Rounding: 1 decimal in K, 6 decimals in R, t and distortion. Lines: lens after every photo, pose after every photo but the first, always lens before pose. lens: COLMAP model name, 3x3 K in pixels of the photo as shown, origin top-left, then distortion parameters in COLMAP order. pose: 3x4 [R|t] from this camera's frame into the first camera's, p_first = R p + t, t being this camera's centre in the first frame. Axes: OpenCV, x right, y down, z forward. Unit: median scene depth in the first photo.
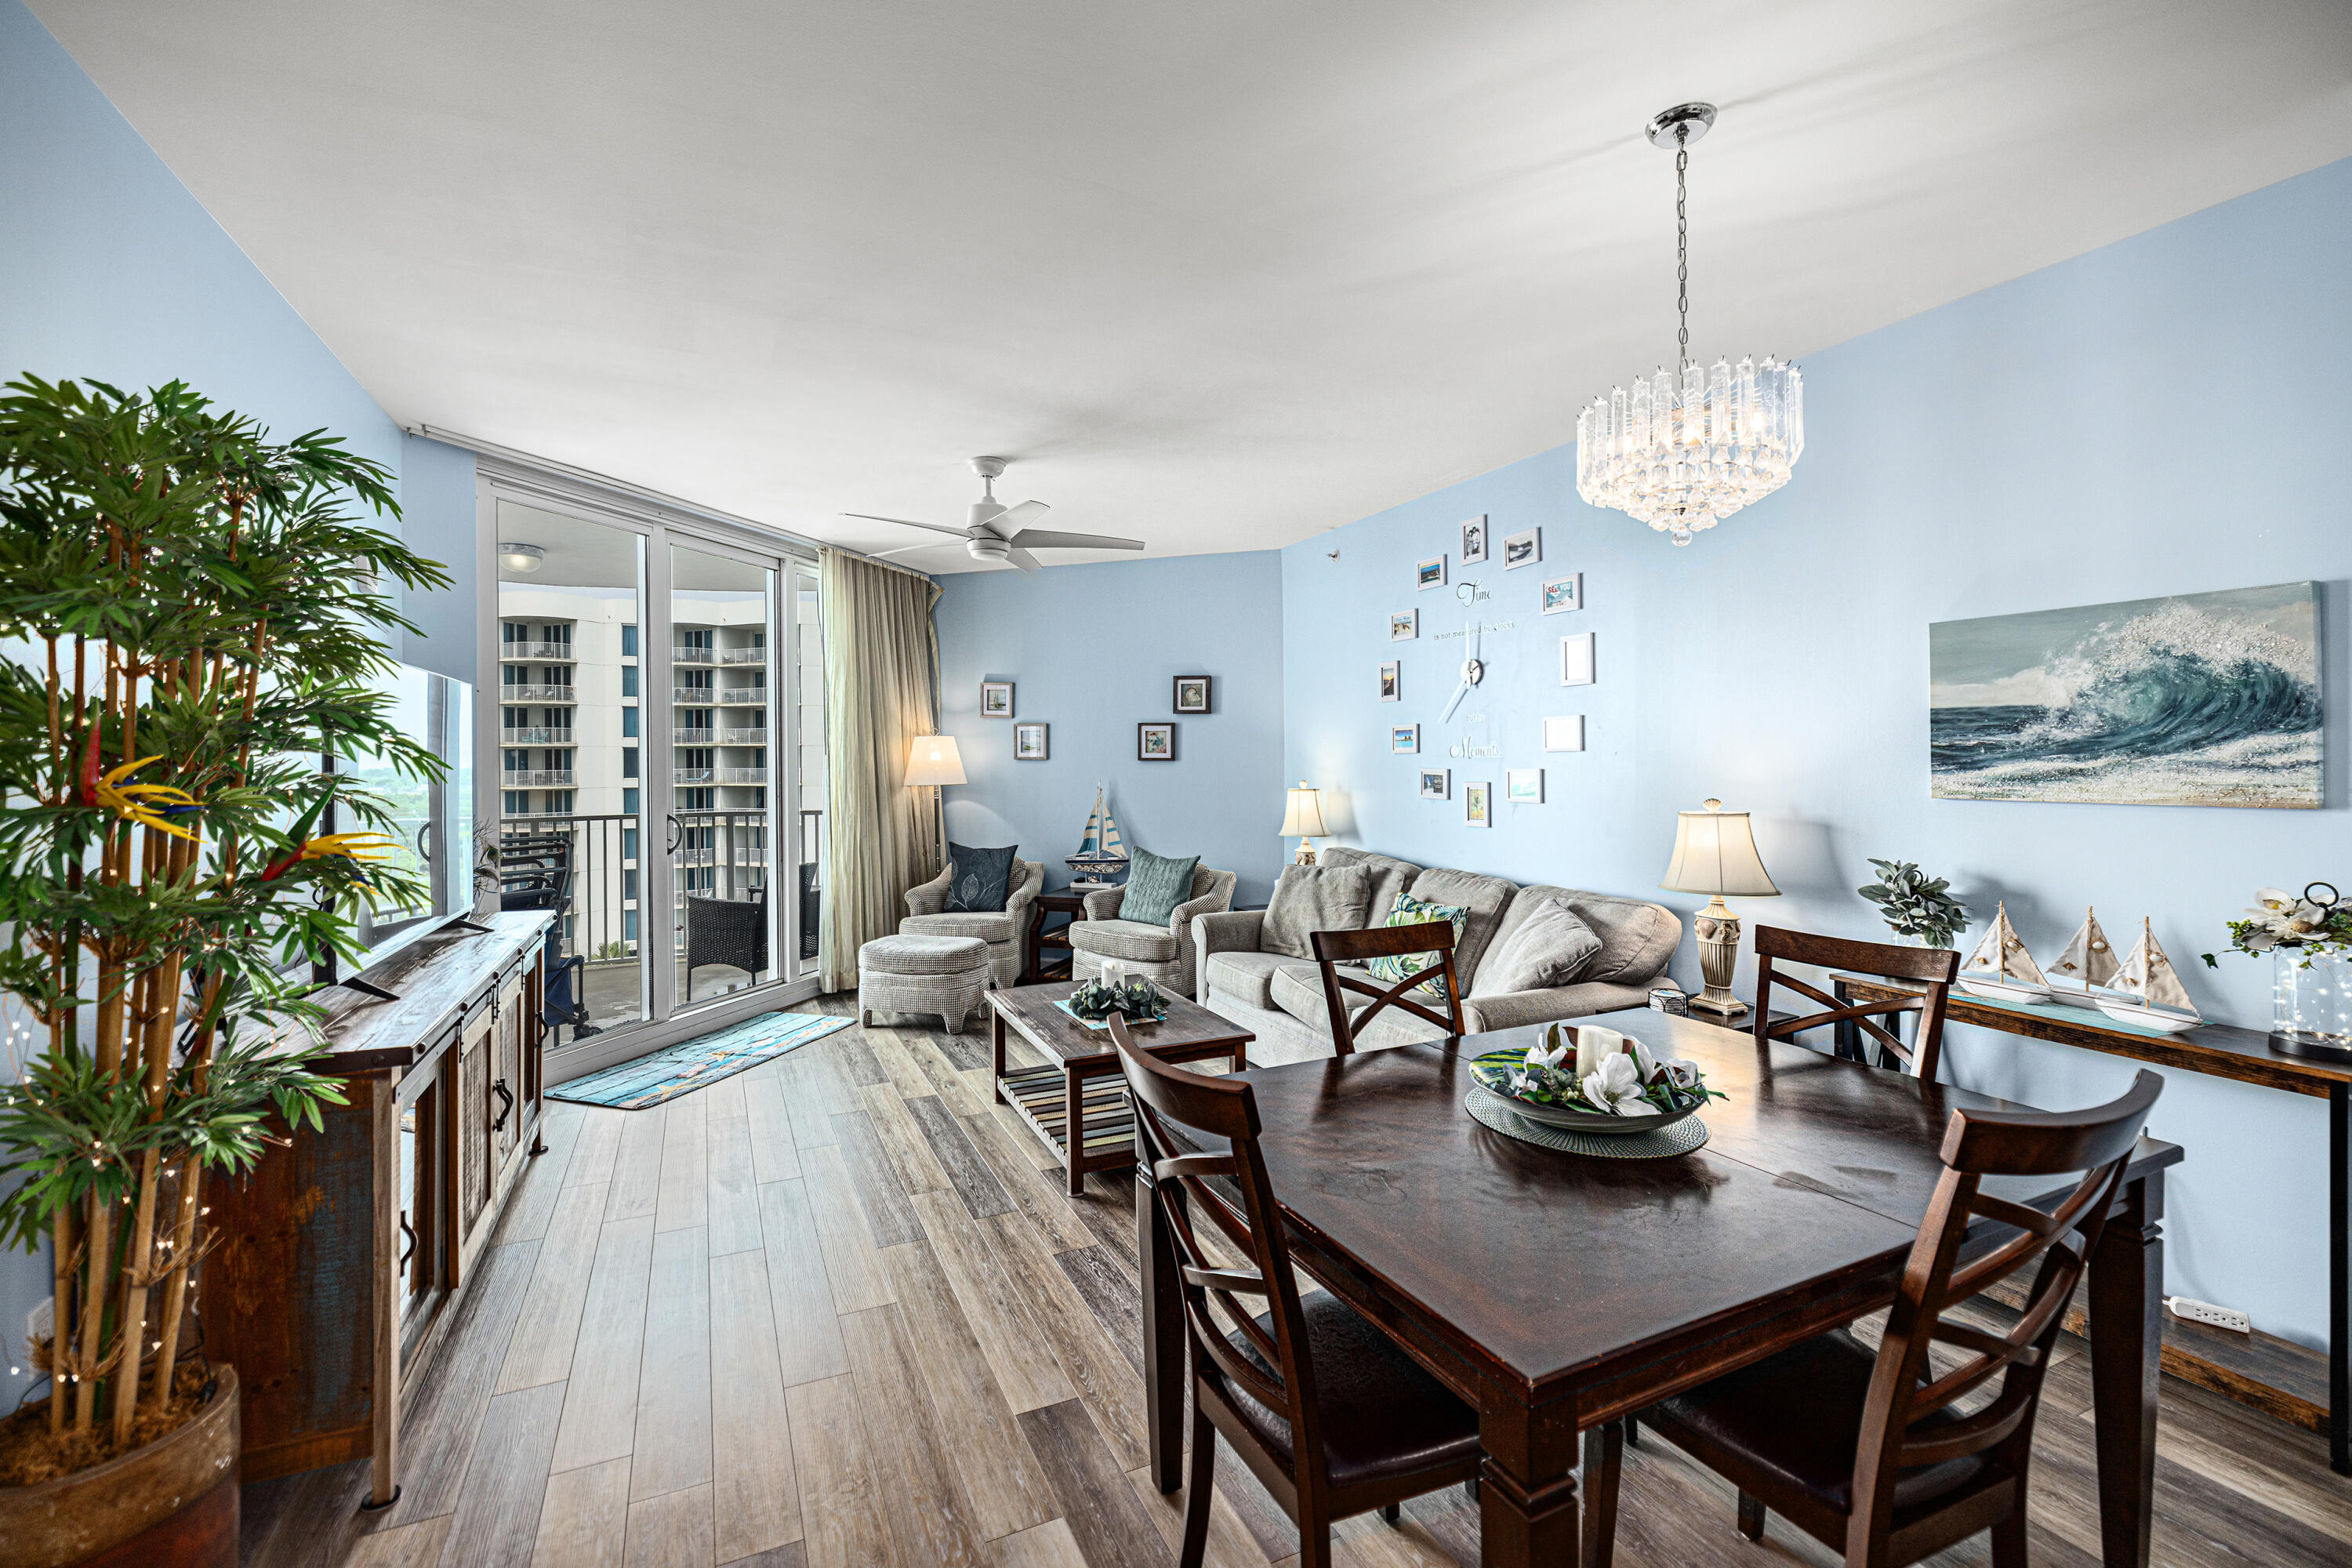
lens RADIAL K [[999.3, 0, 1161.5], [0, 999.3, 767.3], [0, 0, 1]] dist [-0.004419, 0.001720]
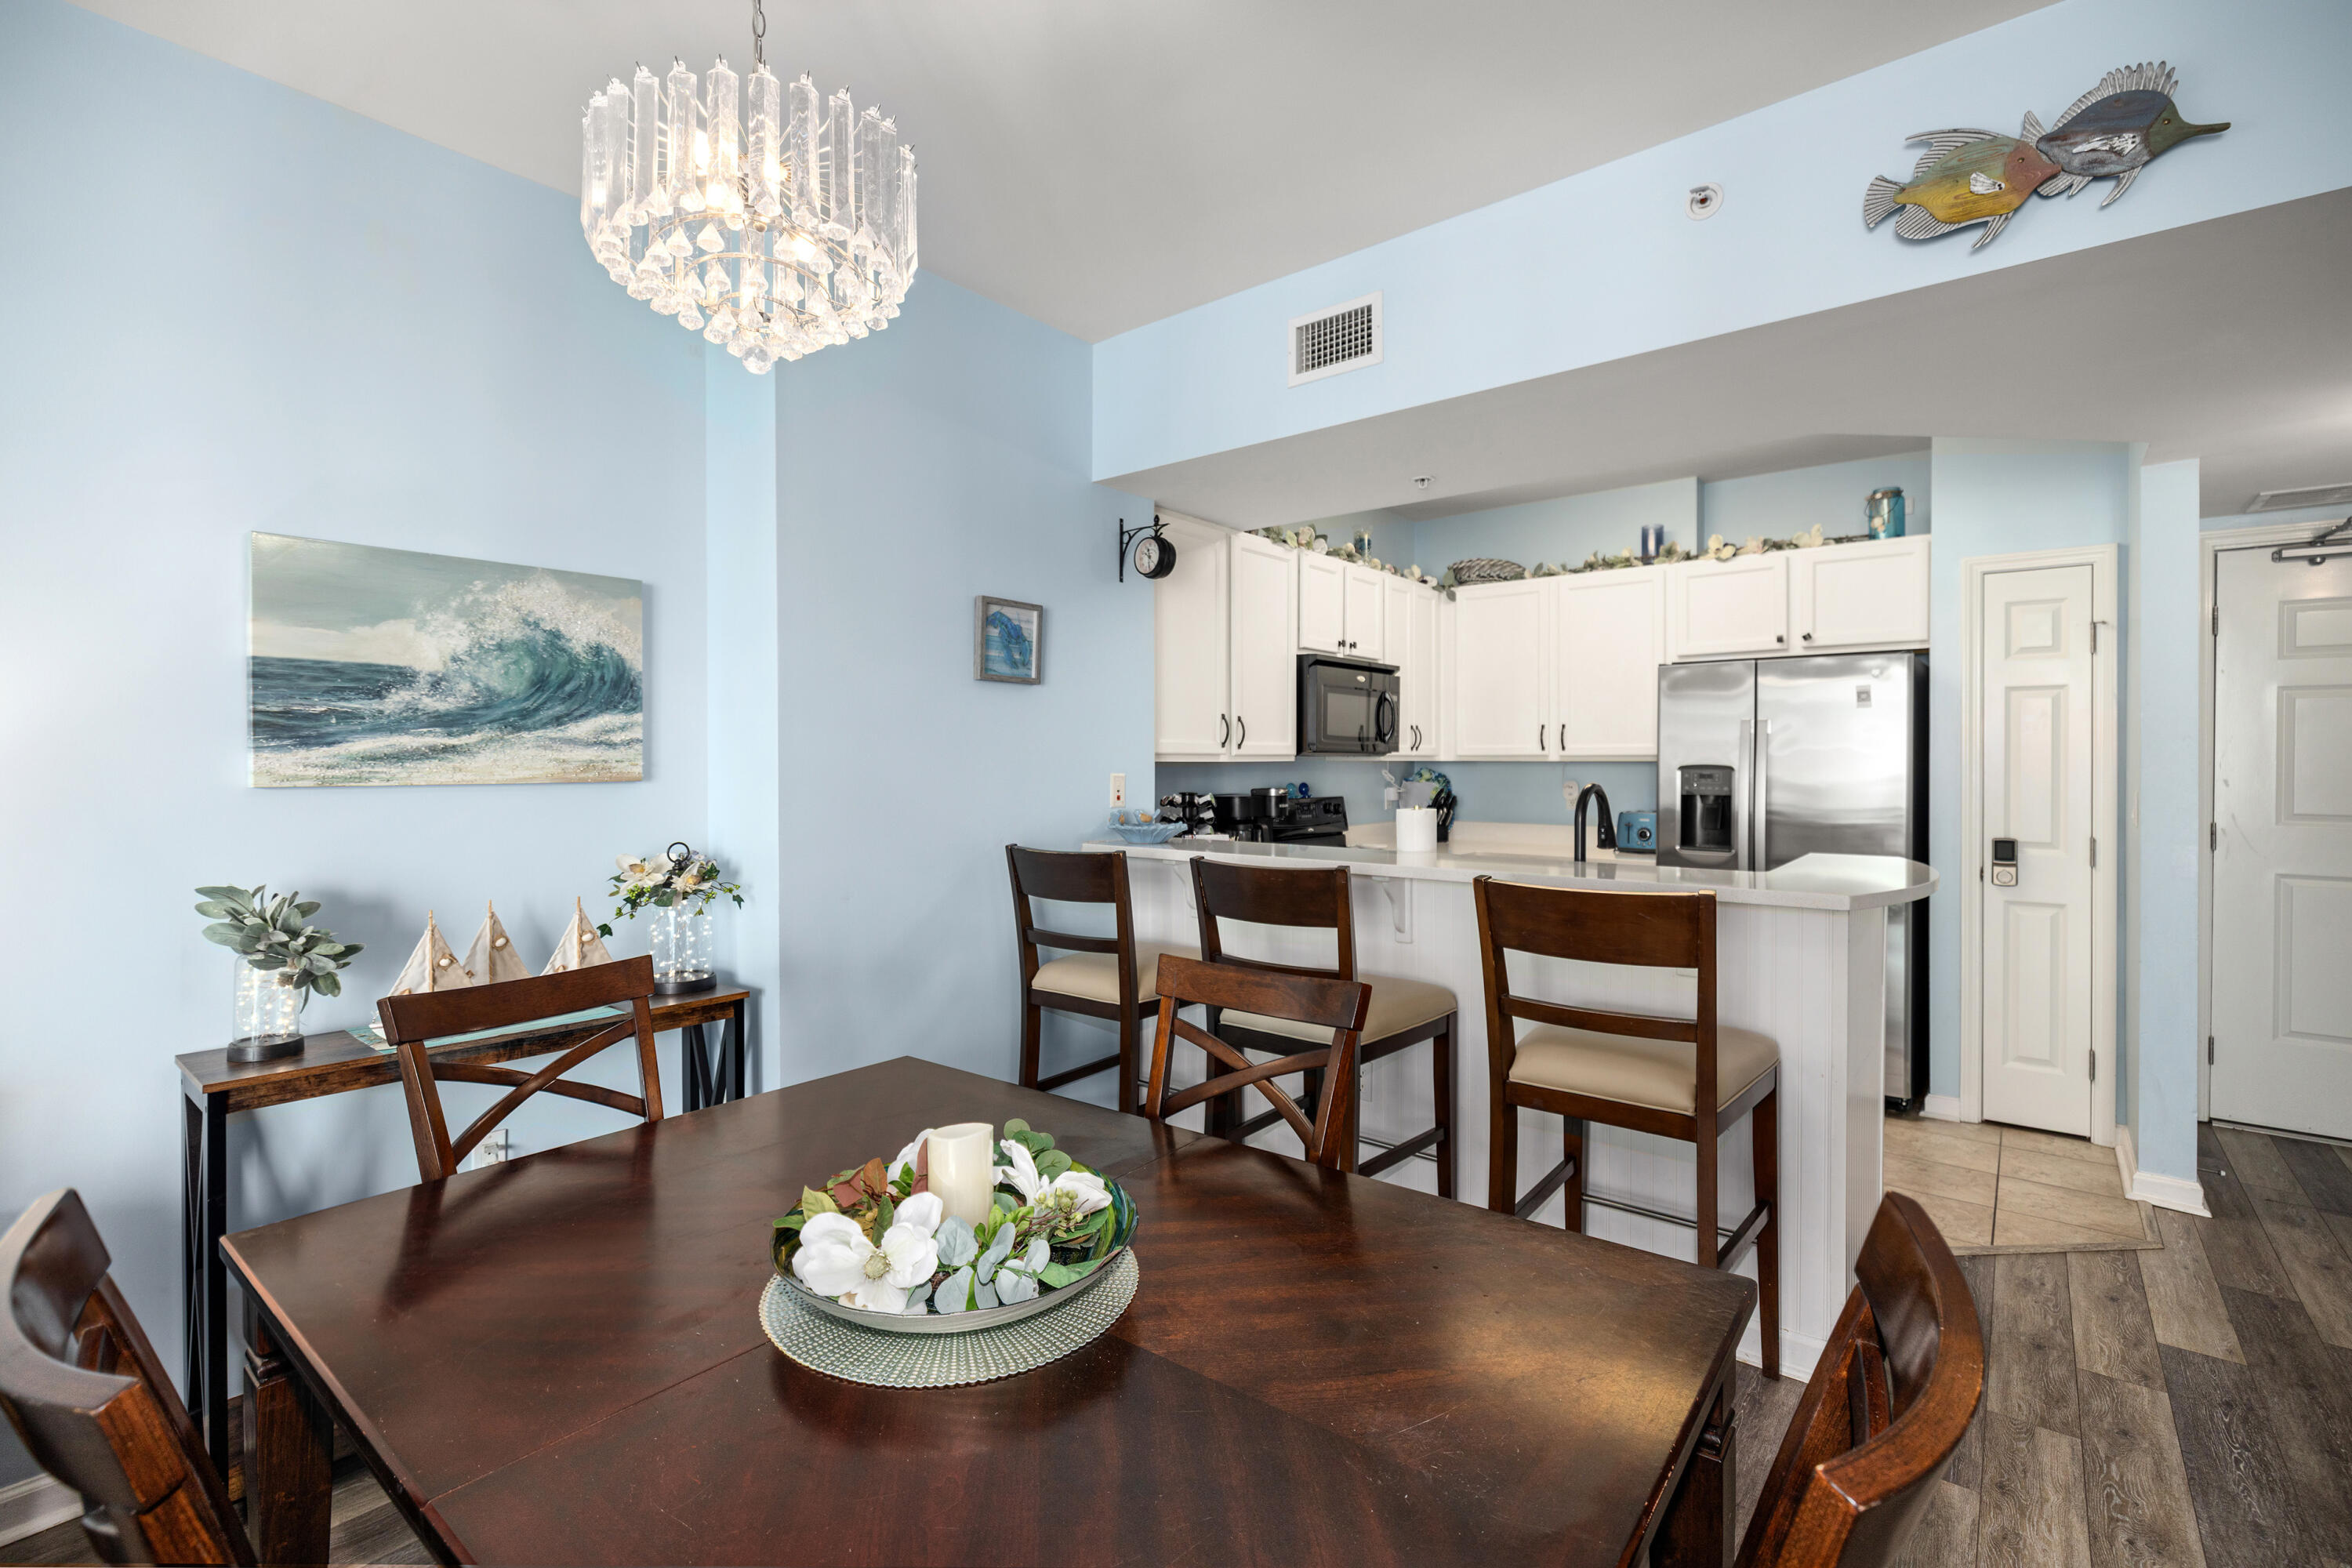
lens RADIAL K [[1040.9, 0, 1163.1], [0, 1040.9, 761.1], [0, 0, 1]] dist [-0.006132, 0.001283]
pose [[-0.424161, 0.005136, 0.905572, -0.078974], [0.010097, 0.999949, -0.000942, 0.011773], [-0.905530, 0.008744, -0.424192, 0.434524]]
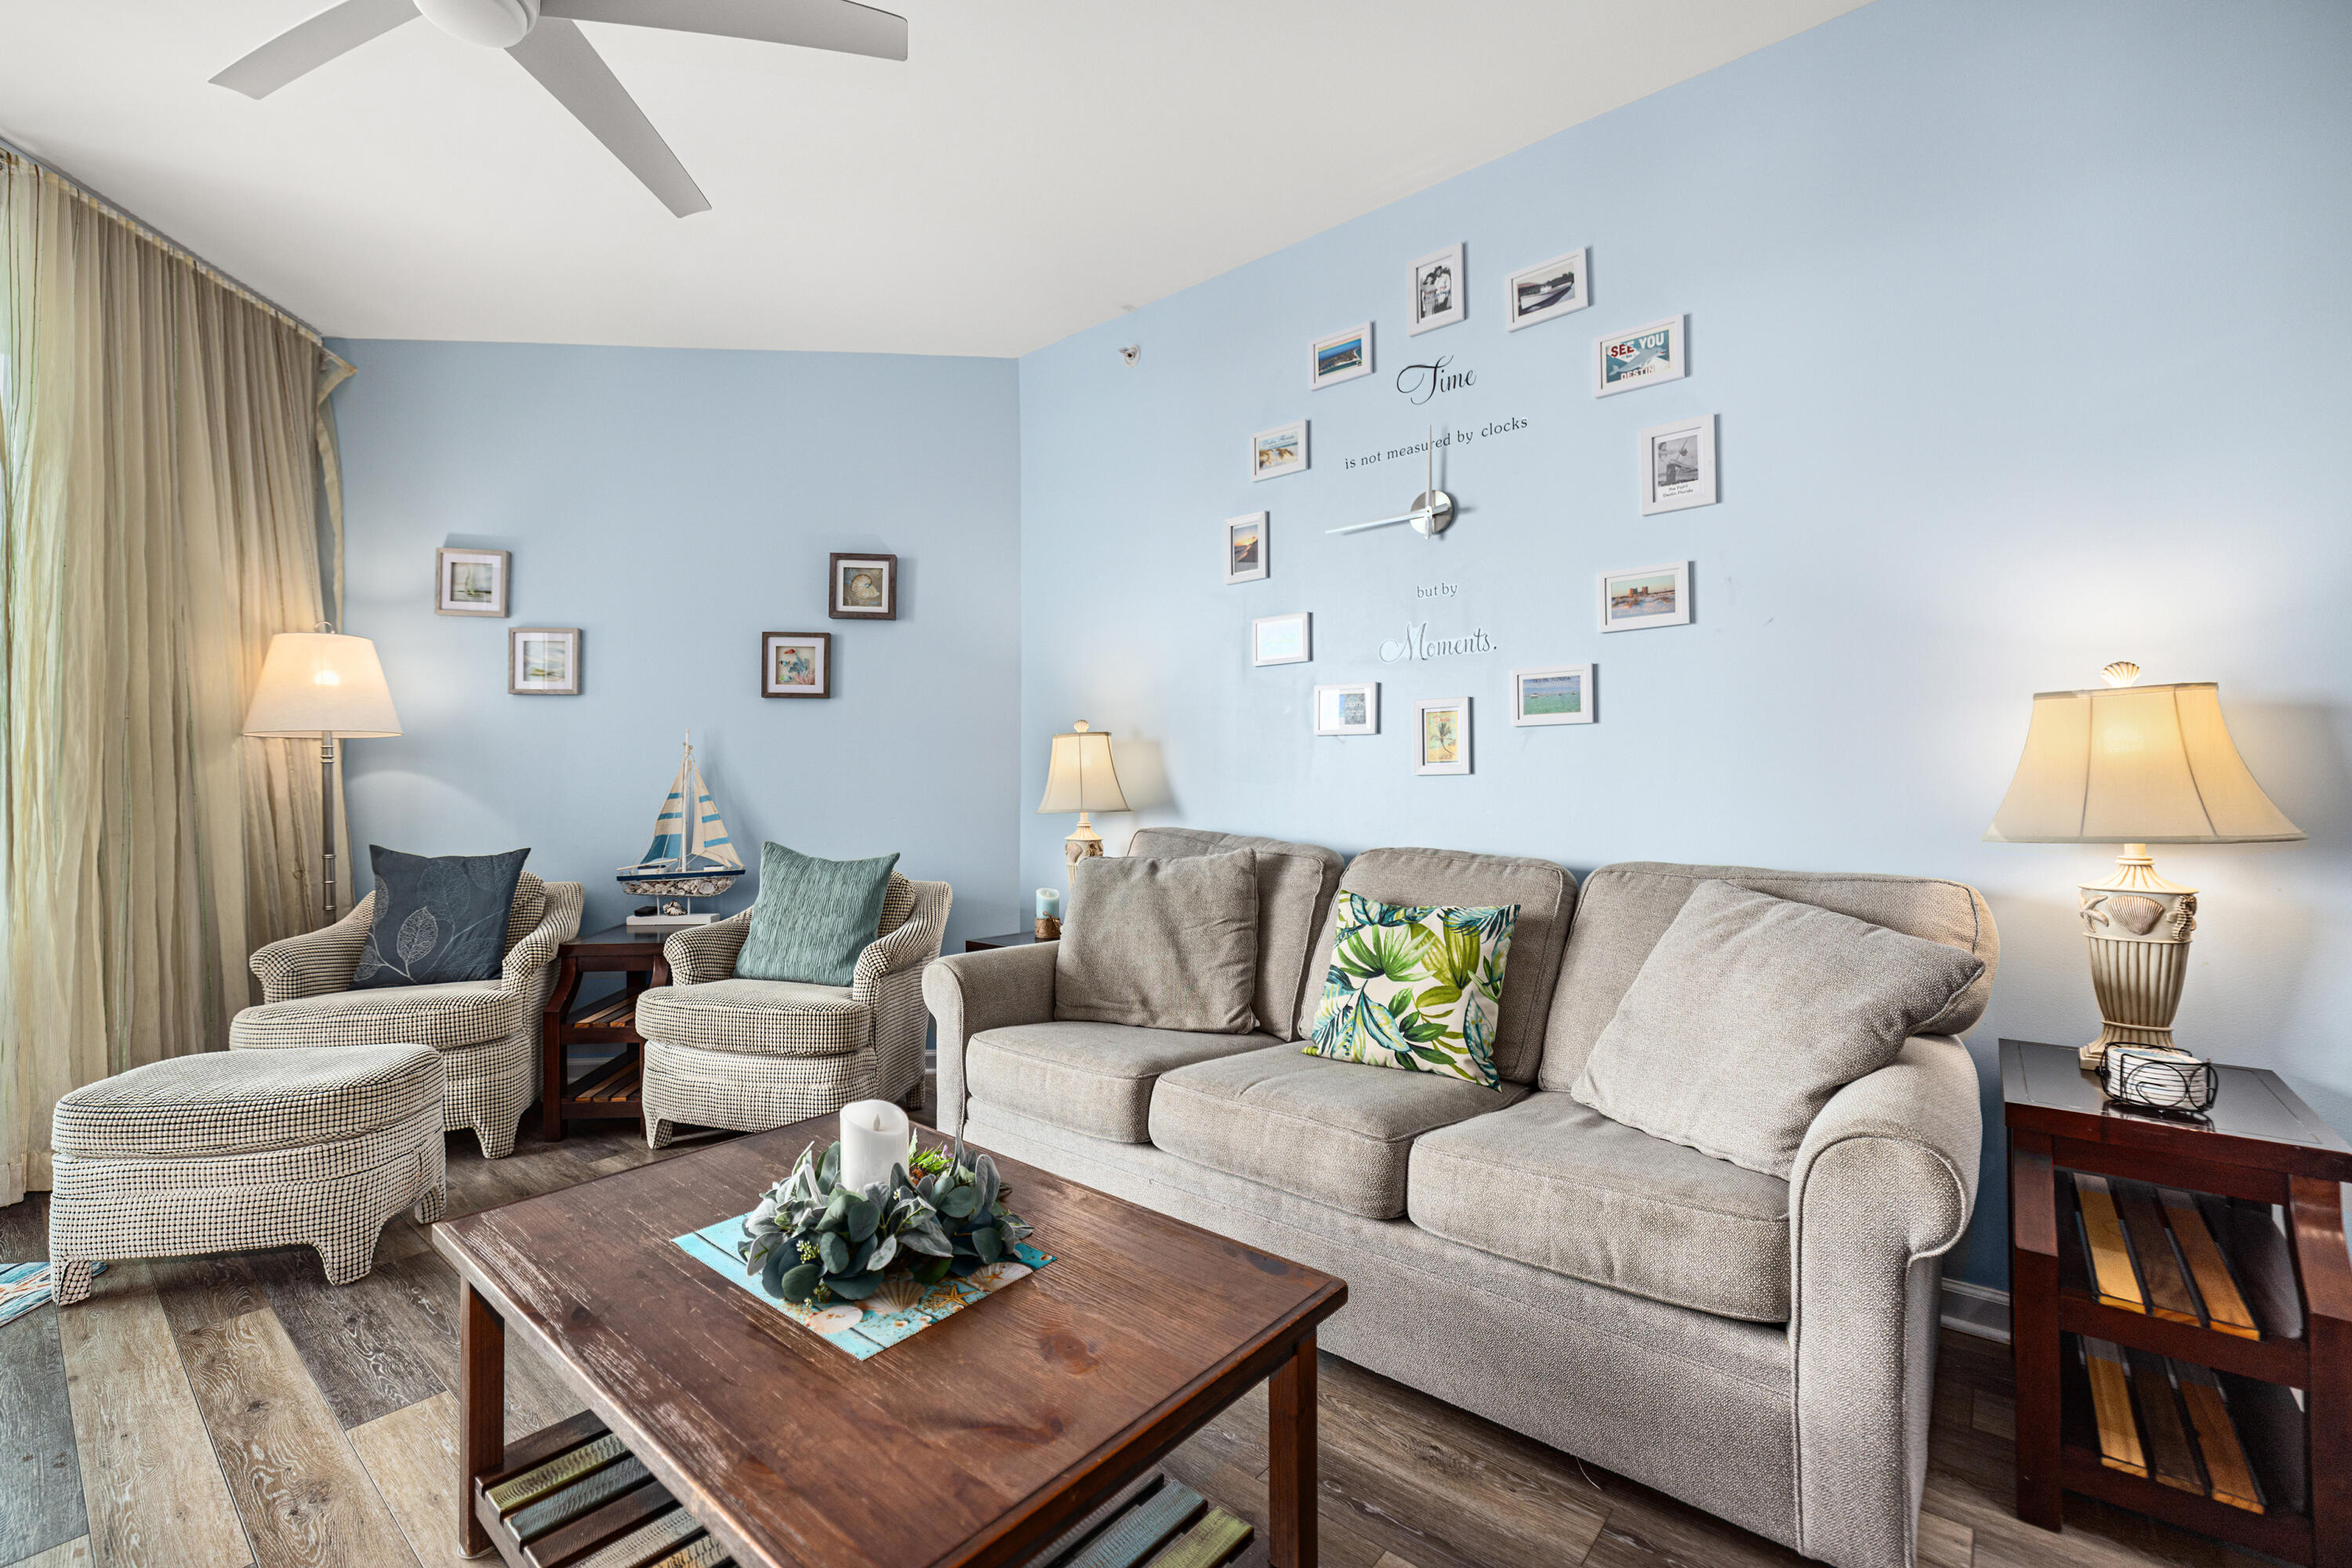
lens RADIAL K [[999.3, 0, 1143.9], [0, 999.3, 773.8], [0, 0, 1]] dist [-0.004419, 0.001720]
pose [[0.908424, 0.006624, 0.417998, -0.085305], [0.003710, 0.999707, -0.023905, 0.068886], [-0.418034, 0.023267, 0.908133, 0.513138]]
